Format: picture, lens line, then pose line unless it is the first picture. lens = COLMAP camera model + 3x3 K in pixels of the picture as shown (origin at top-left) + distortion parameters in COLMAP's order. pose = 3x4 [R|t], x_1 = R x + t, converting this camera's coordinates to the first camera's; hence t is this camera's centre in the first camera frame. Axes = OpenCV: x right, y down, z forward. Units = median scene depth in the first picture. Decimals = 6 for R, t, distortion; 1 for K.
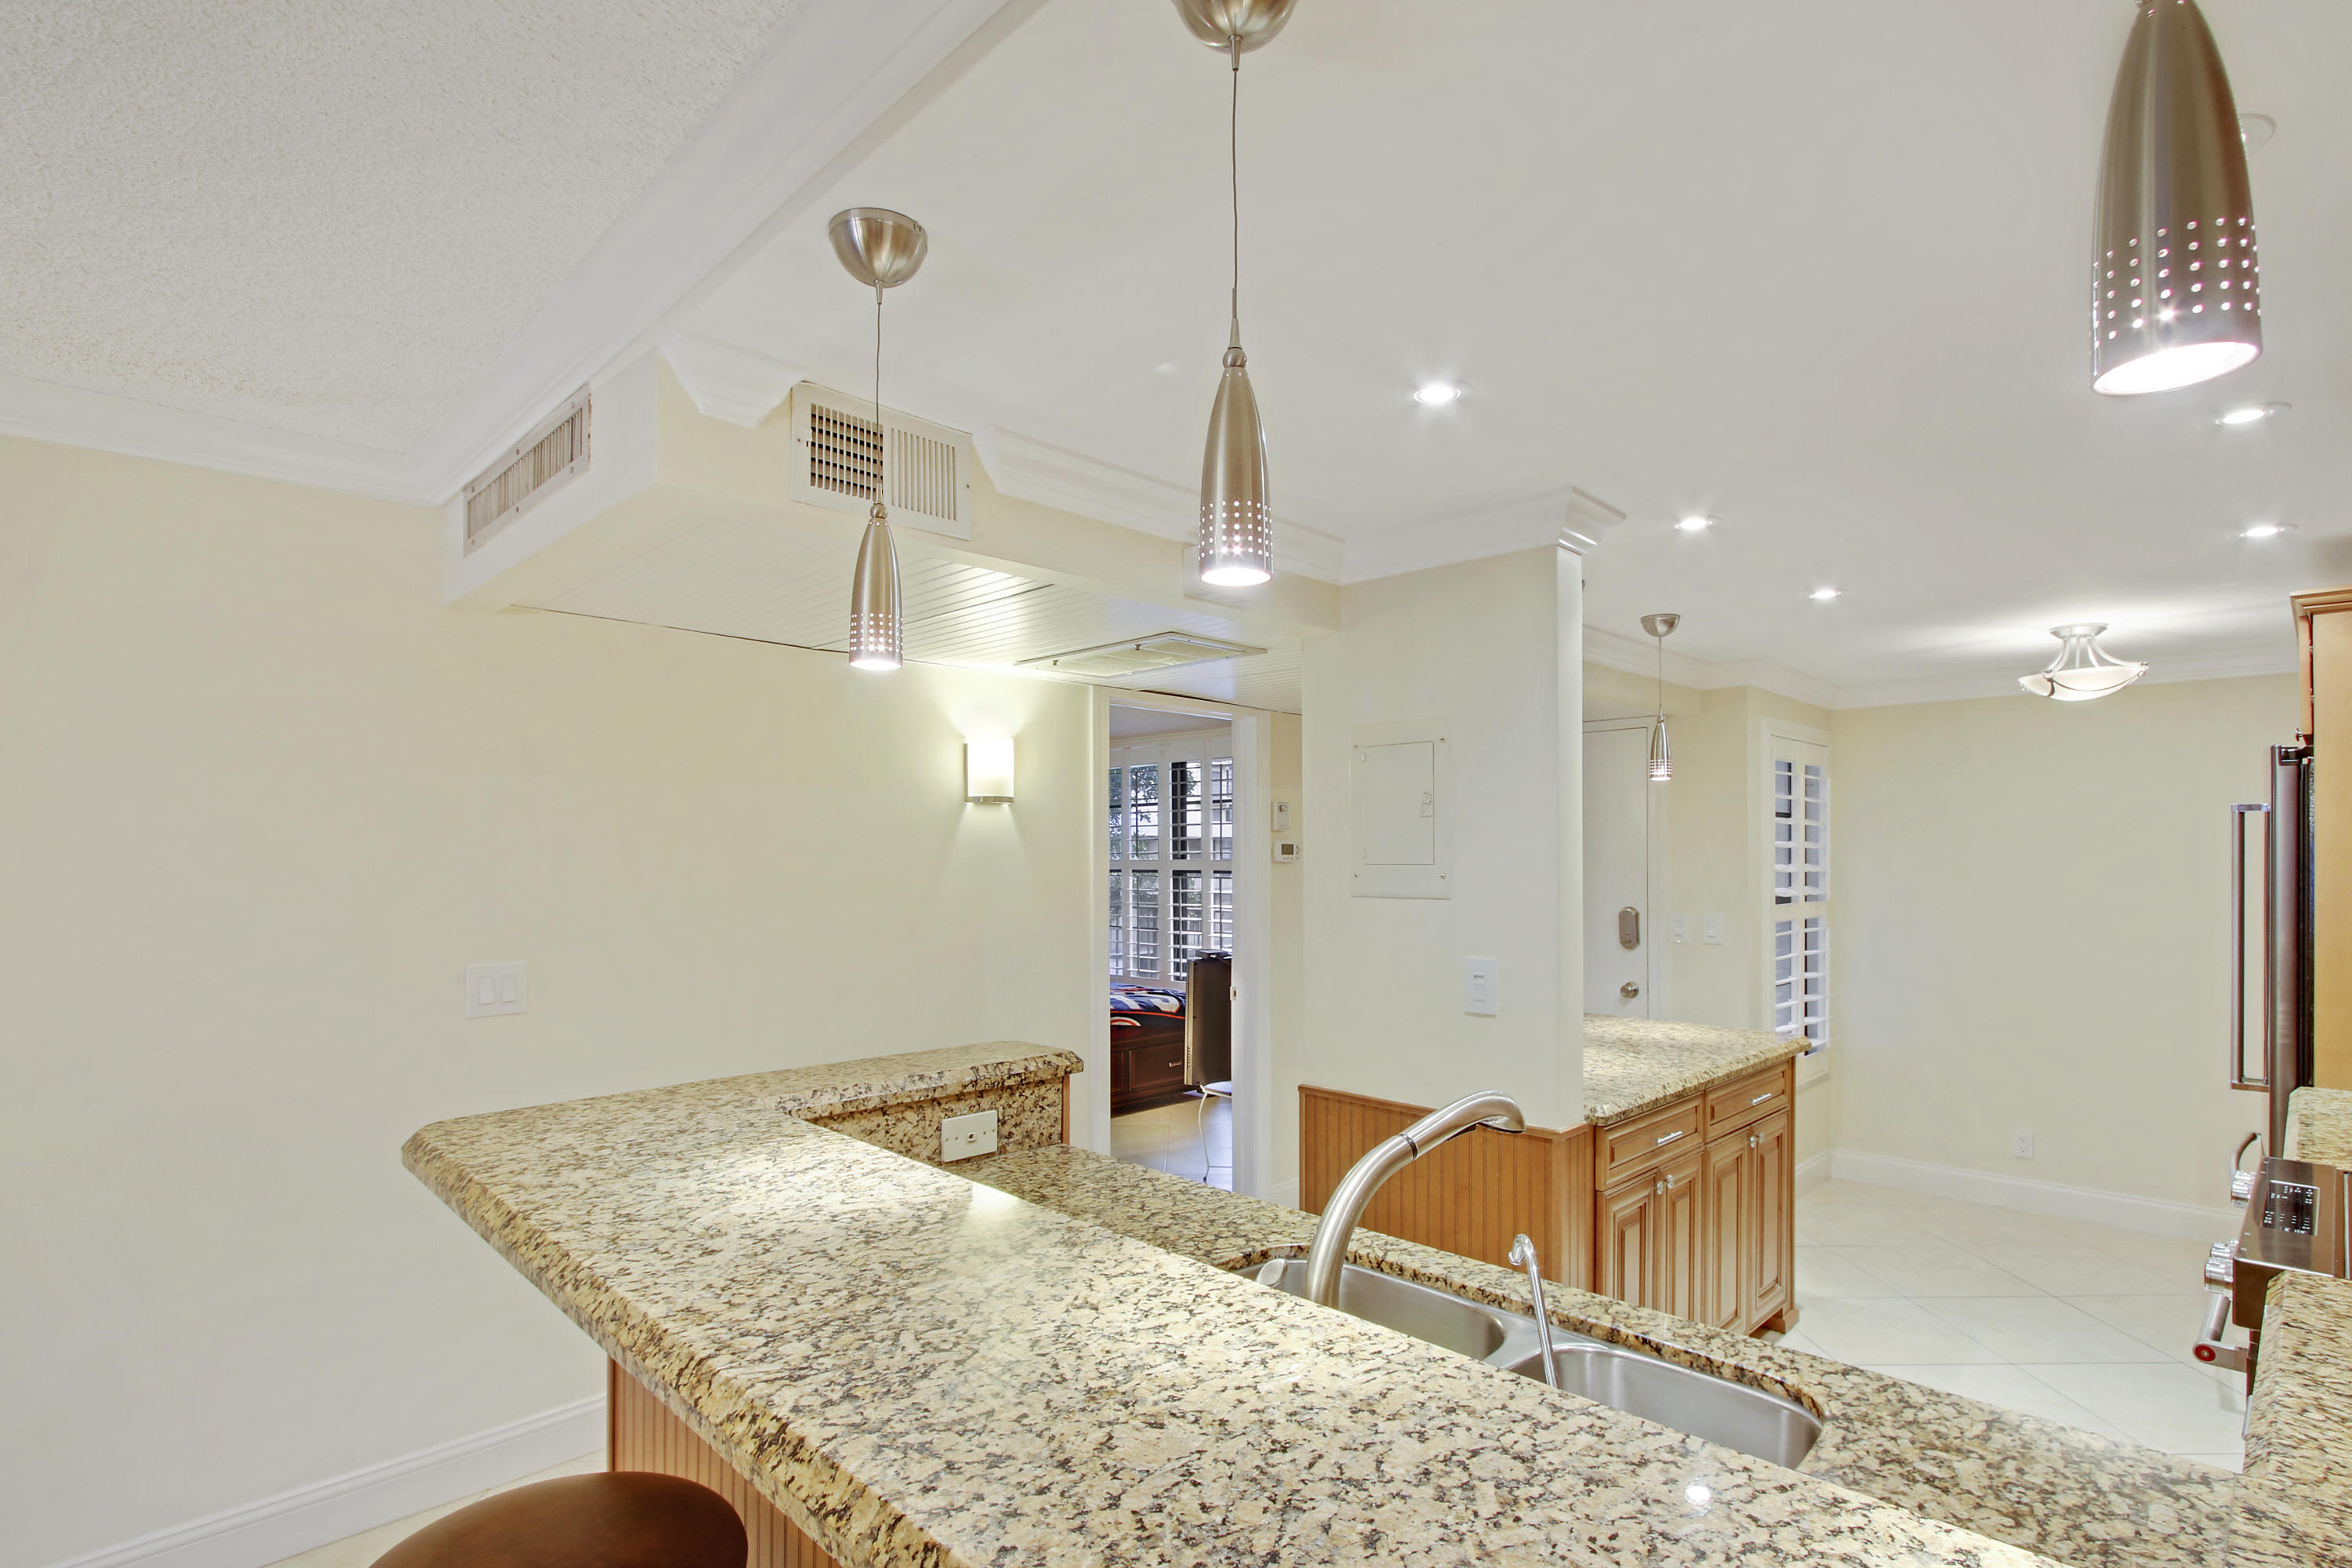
lens RADIAL K [[1120.3, 0, 1184.1], [0, 1120.3, 852.5], [0, 0, 1]] dist [-0.003512, -0.000947]
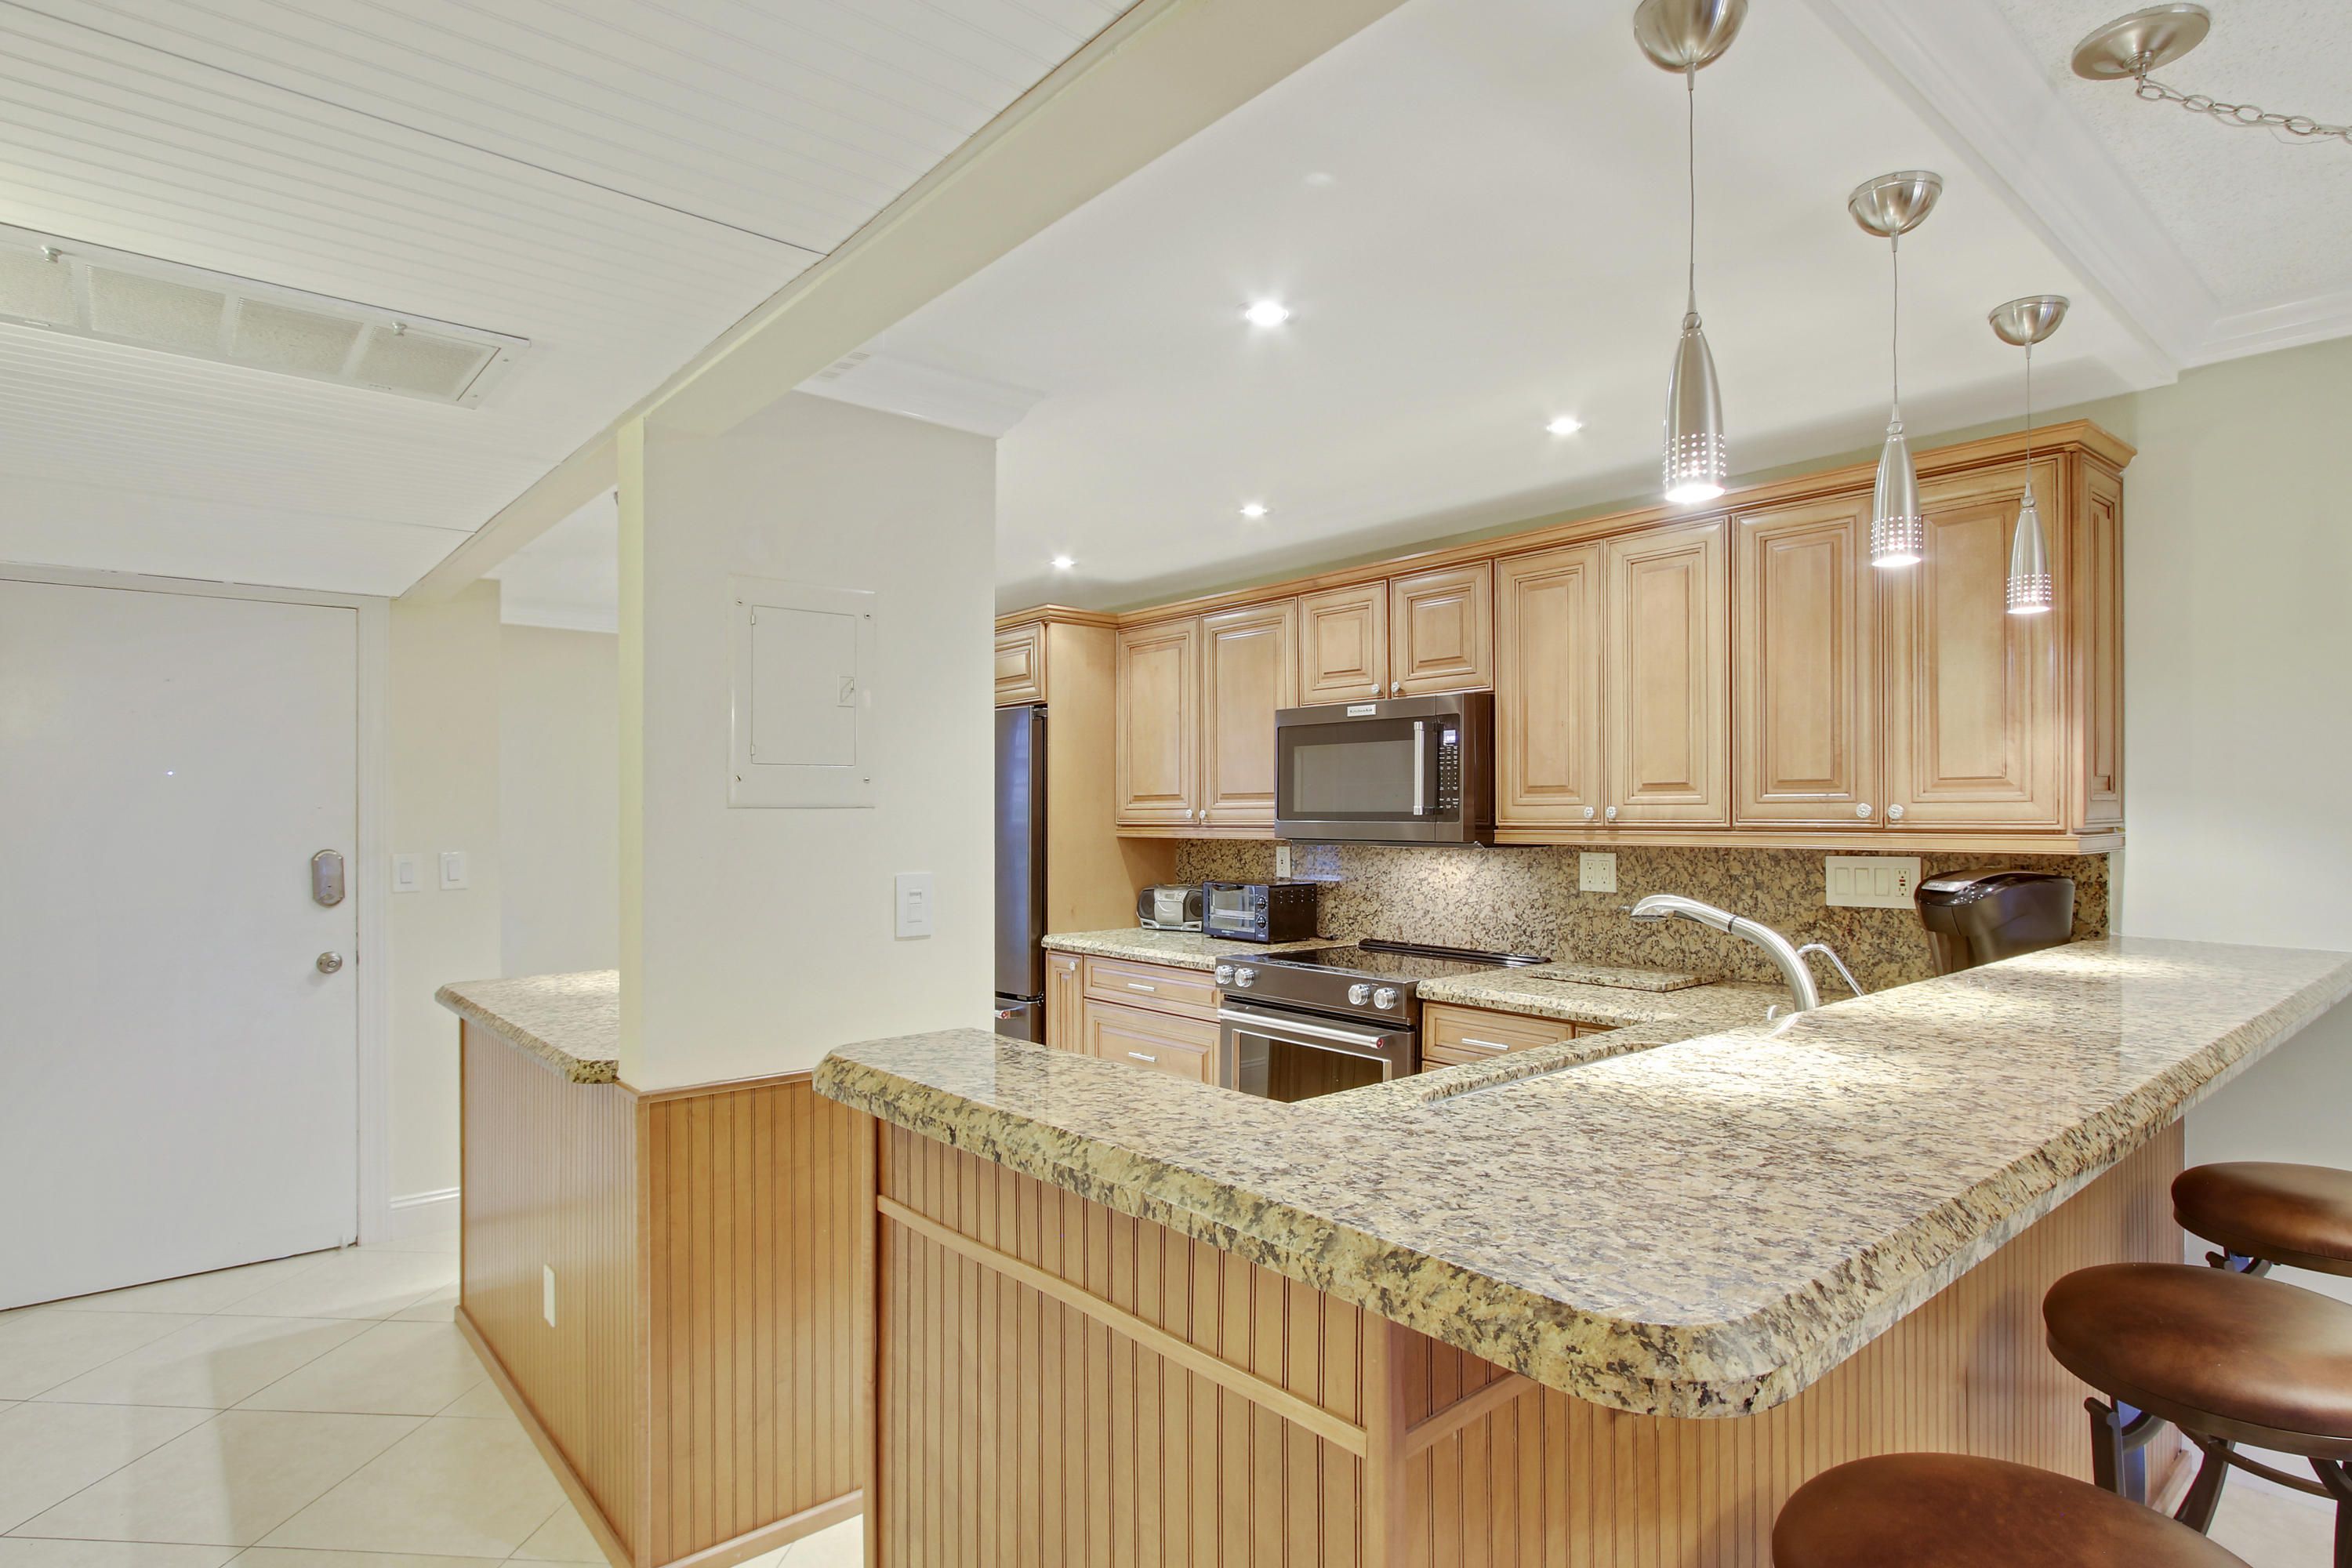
lens RADIAL K [[1248.2, 0, 1190.1], [0, 1248.2, 803.9], [0, 0, 1]] dist [-0.002005, -0.000645]
pose [[0.066411, 0.006520, 0.997771, -1.088375], [0.001749, 0.999976, -0.006651, 0.073204], [-0.997791, 0.002187, 0.066398, 1.121669]]
